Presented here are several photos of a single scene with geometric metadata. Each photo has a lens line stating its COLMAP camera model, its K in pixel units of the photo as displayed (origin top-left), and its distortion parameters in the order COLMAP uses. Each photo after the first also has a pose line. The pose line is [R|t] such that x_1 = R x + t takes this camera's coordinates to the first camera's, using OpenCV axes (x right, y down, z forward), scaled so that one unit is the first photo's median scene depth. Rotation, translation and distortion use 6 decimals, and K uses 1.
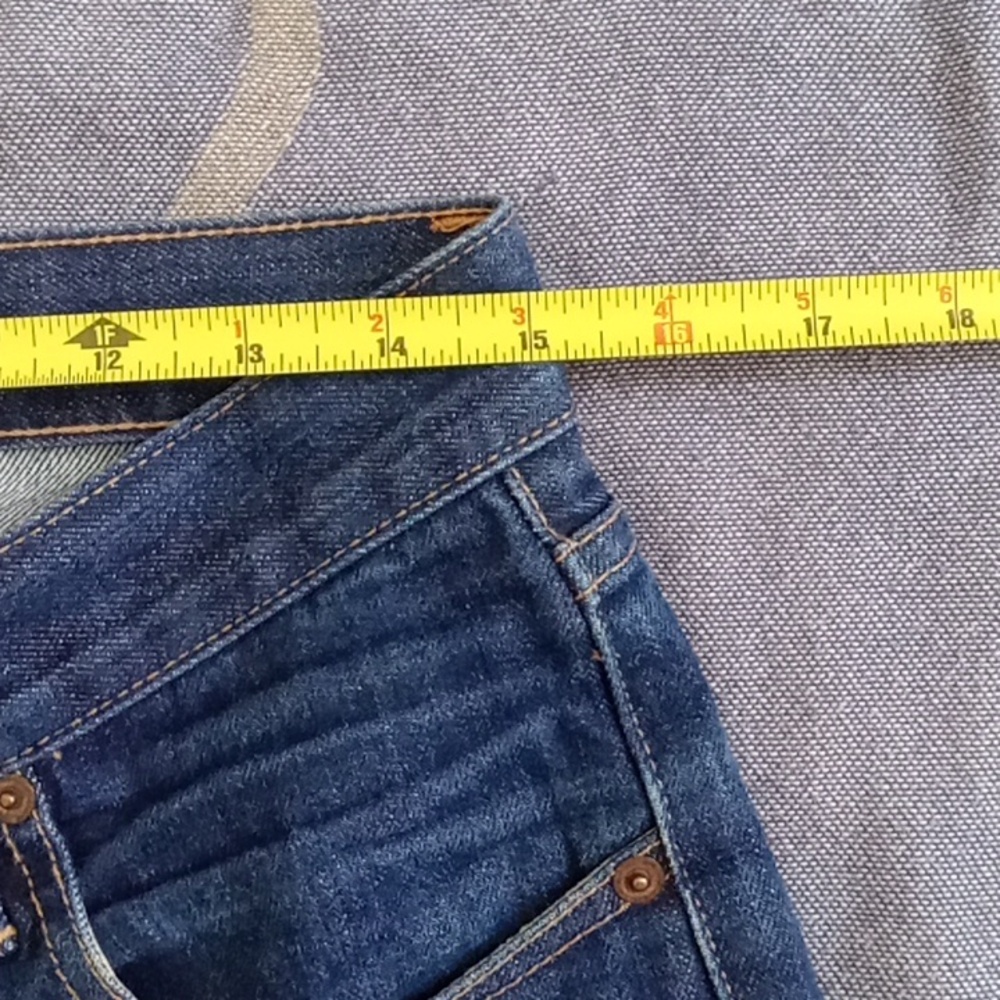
lens RADIAL K [[1602.5, 0, 500.0], [0, 1602.5, 500.0], [0, 0, 1]] dist [0.014424, -0.180703]
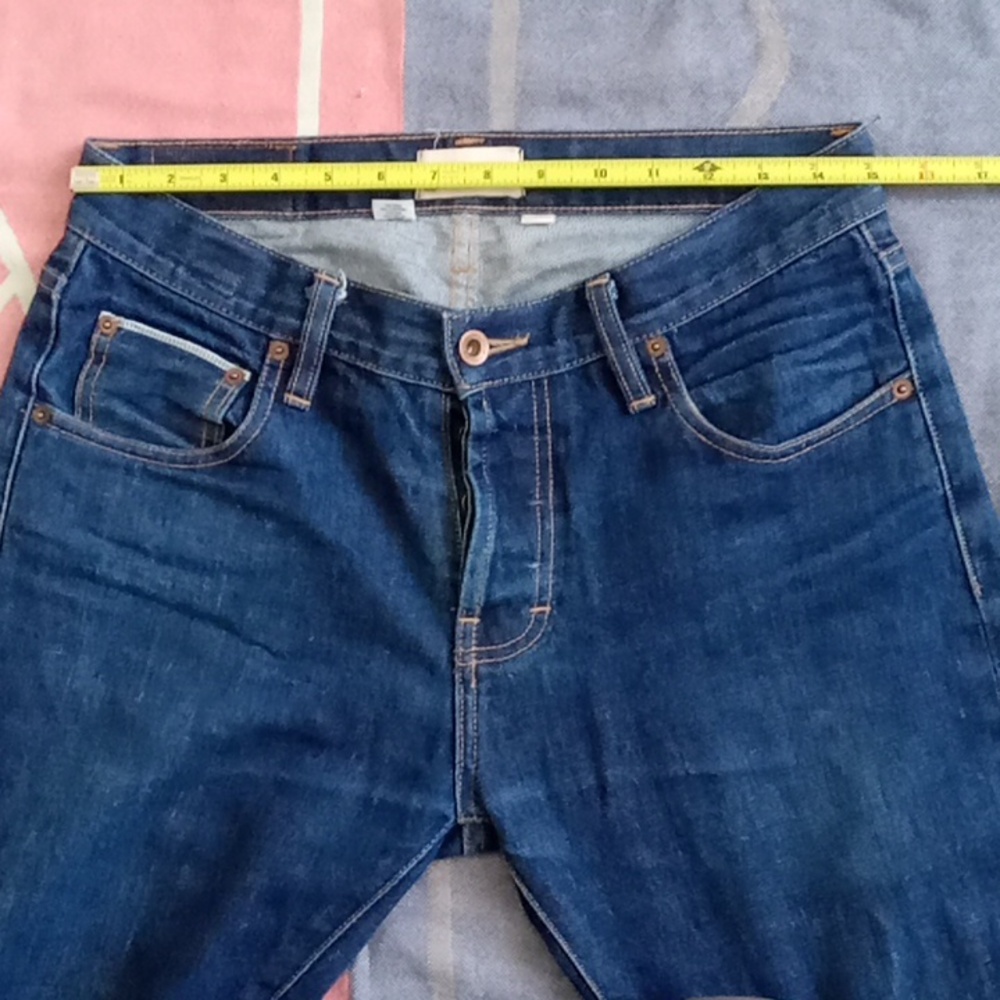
lens RADIAL K [[1602.5, 0, 500.0], [0, 1602.5, 500.0], [0, 0, 1]] dist [0.014424, -0.180703]
pose [[0.997814, 0.051535, -0.041379, -0.444124], [-0.053200, 0.997775, -0.040194, 0.557726], [0.039215, 0.042307, 0.998335, -1.589549]]
